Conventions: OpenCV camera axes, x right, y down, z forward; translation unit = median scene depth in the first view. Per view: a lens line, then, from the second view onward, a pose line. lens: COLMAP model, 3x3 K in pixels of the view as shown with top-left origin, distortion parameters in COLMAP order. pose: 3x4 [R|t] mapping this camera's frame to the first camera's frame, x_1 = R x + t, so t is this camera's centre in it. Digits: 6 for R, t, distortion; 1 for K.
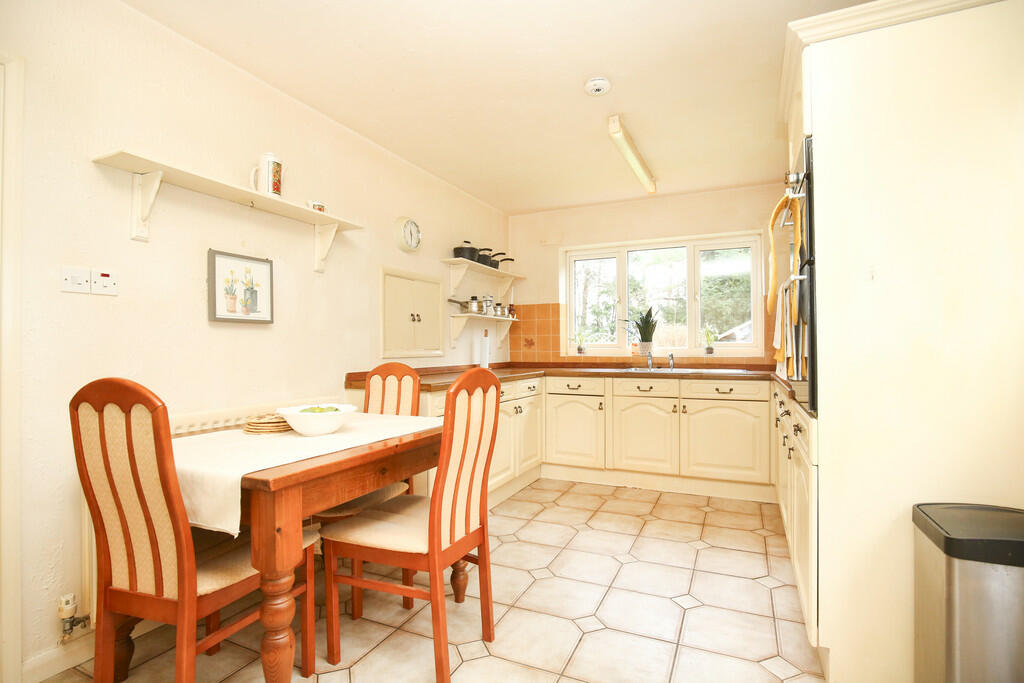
lens RADIAL K [[498.6, 0, 512.6], [0, 498.6, 345.4], [0, 0, 1]] dist [-0.000745, -0.000023]
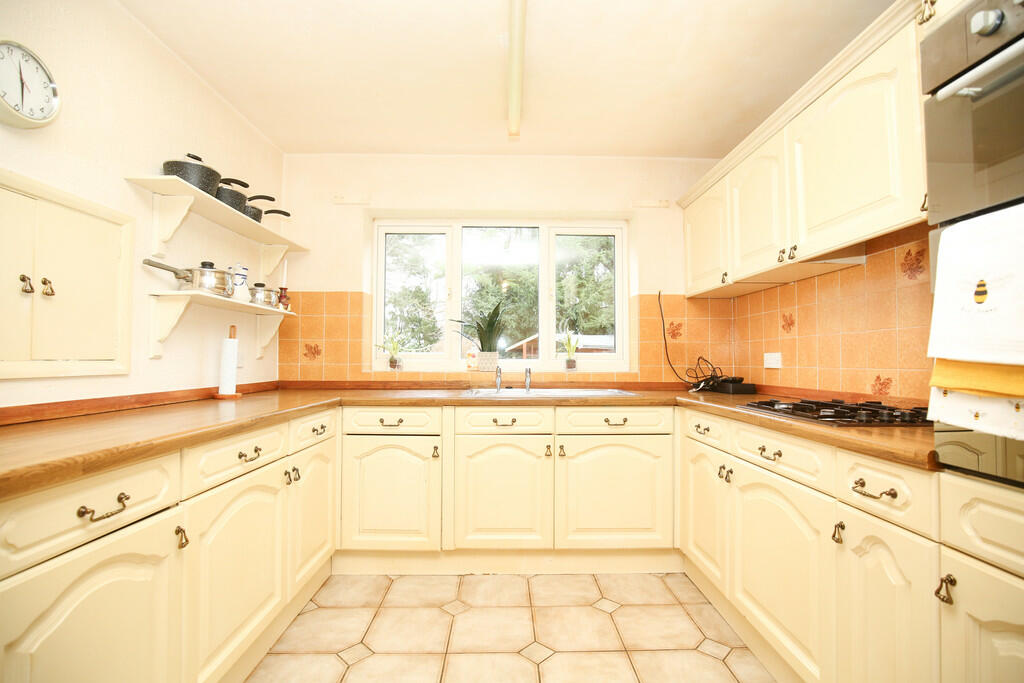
lens RADIAL K [[467.6, 0, 512.9], [0, 467.6, 343.1], [0, 0, 1]] dist [-0.029622, 0.002581]
pose [[0.897284, 0.022357, 0.440888, 0.000979], [-0.008906, 0.999430, -0.032554, 0.002203], [-0.441365, 0.025283, 0.896972, 0.422809]]
